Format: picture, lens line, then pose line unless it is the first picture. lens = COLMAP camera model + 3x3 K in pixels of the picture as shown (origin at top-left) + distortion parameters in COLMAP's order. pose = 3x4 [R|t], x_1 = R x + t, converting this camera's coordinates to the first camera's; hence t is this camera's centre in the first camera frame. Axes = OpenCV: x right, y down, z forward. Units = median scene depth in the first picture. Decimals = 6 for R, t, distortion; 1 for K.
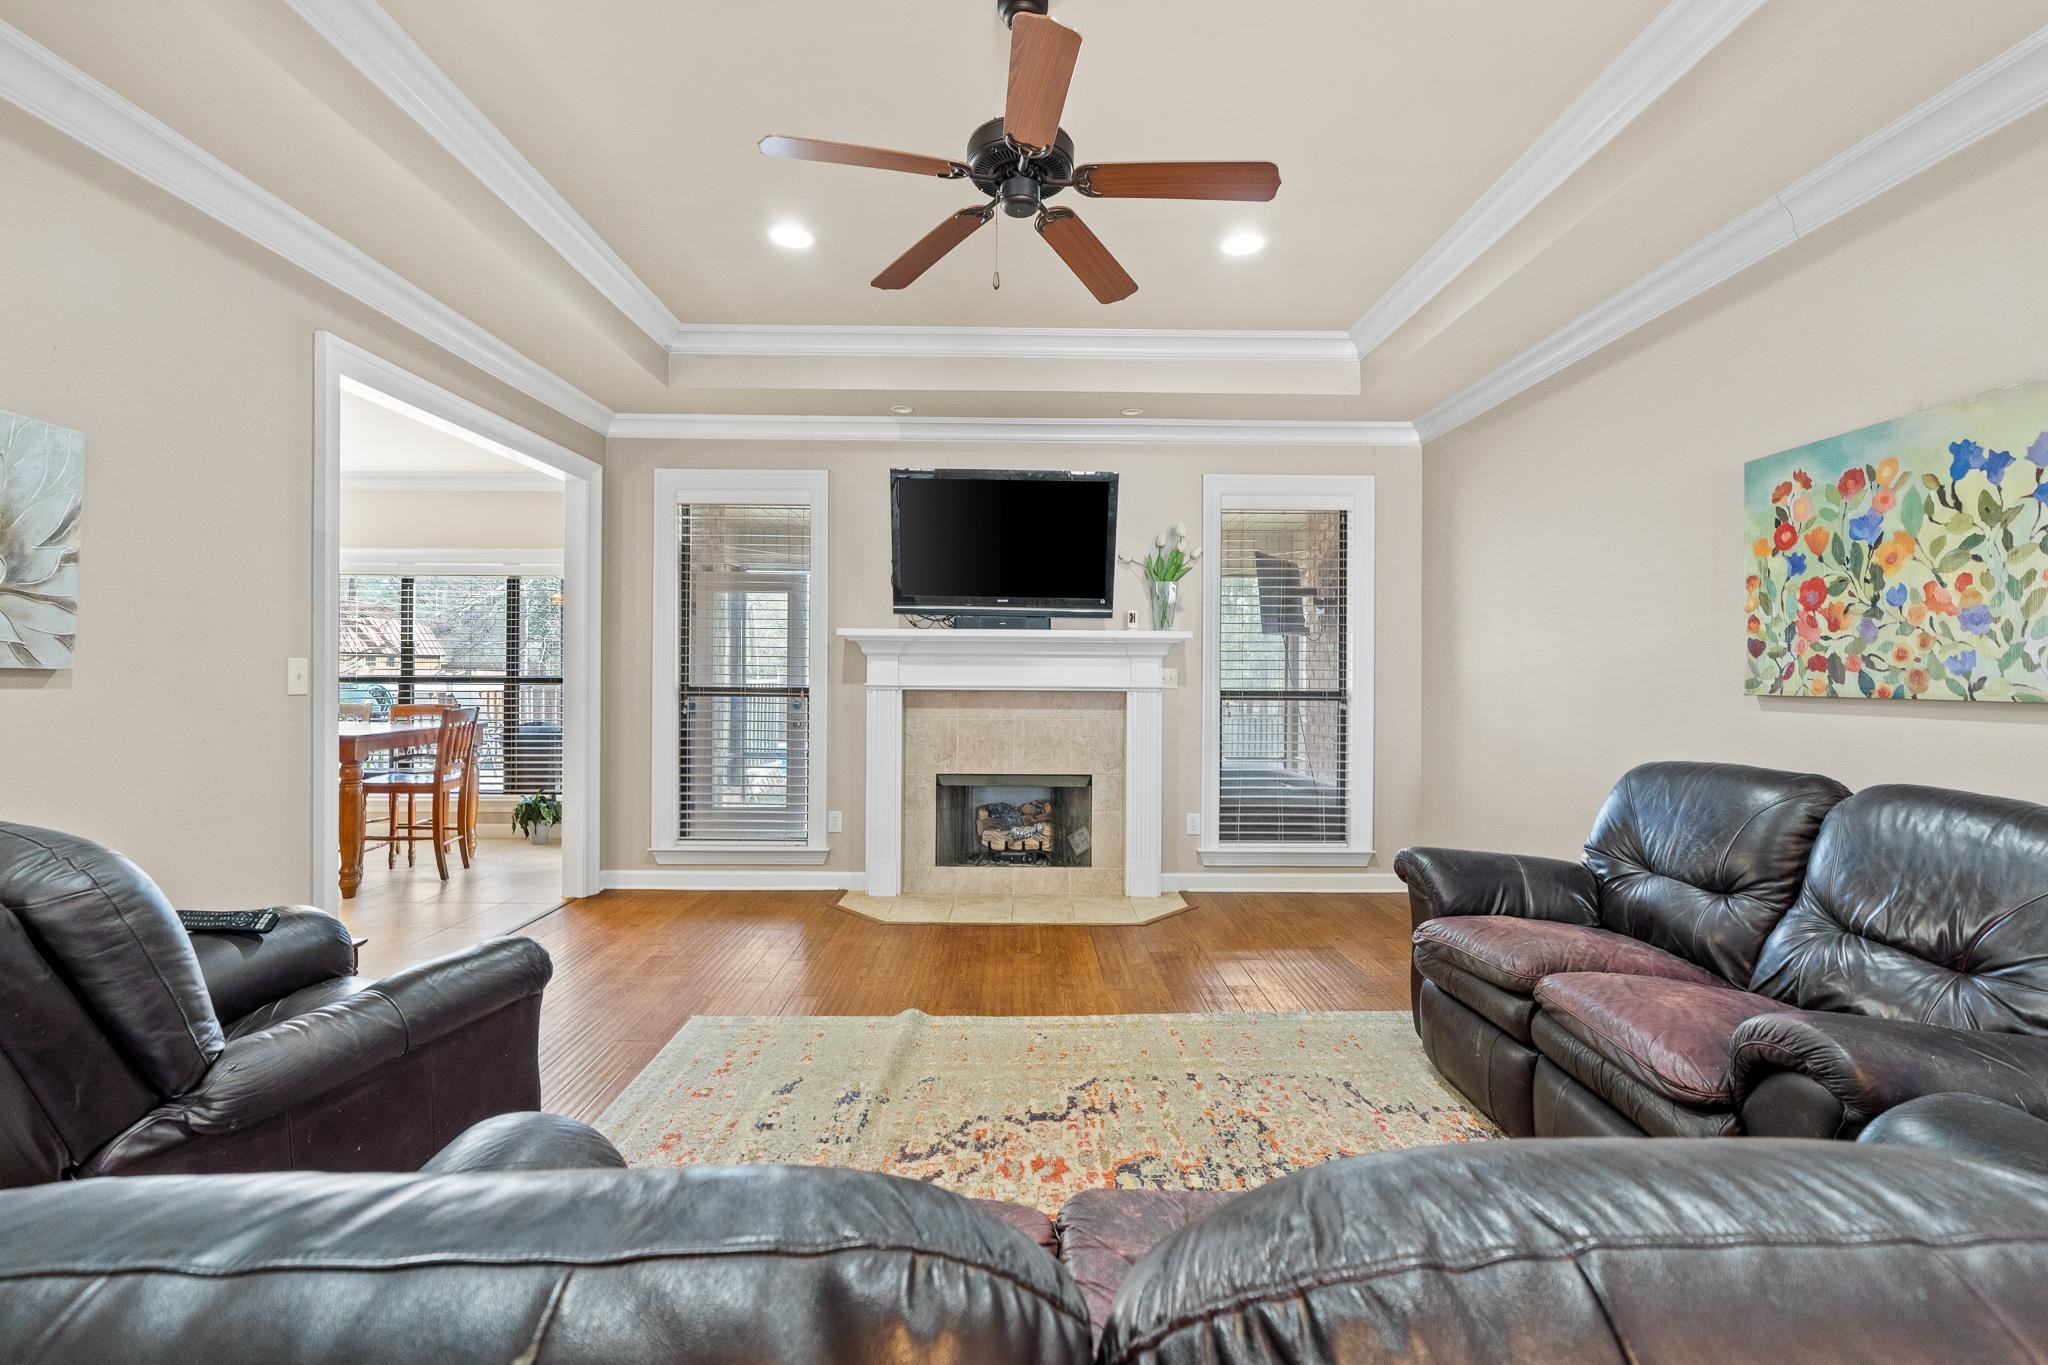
lens RADIAL K [[807.6, 0, 1010.7], [0, 807.6, 674.9], [0, 0, 1]] dist [-0.002617, -0.000117]
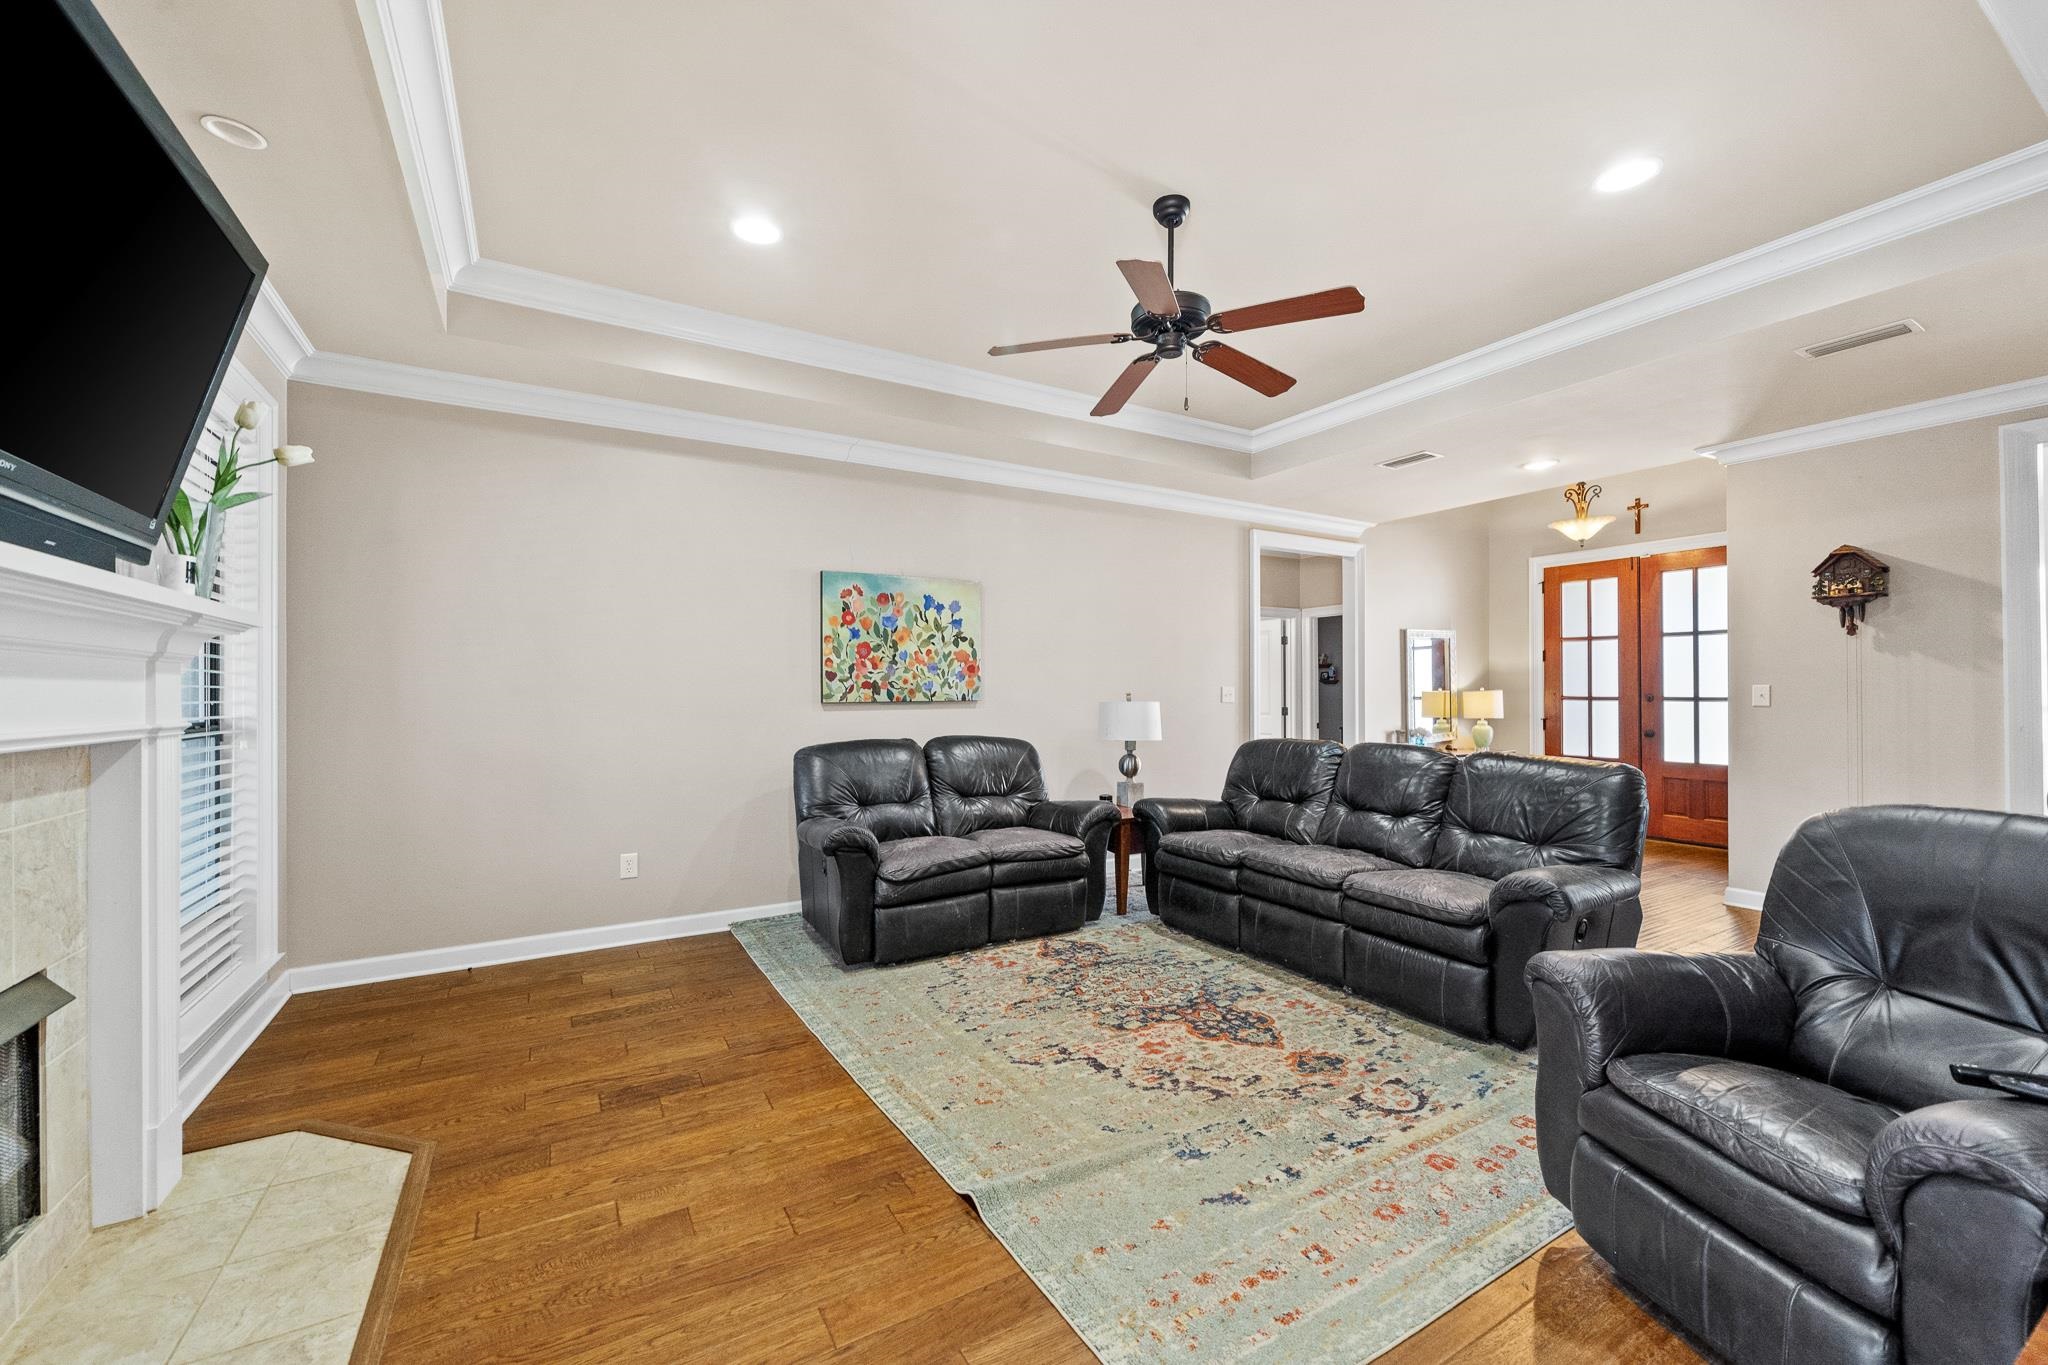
lens RADIAL K [[792.8, 0, 1014.4], [0, 792.8, 685.9], [0, 0, 1]] dist [0.000446, -0.000009]
pose [[-0.465299, 0.000699, 0.885153, -0.954329], [0.002943, 0.999995, 0.000758, -0.013805], [-0.885149, 0.002957, -0.465299, 1.678029]]
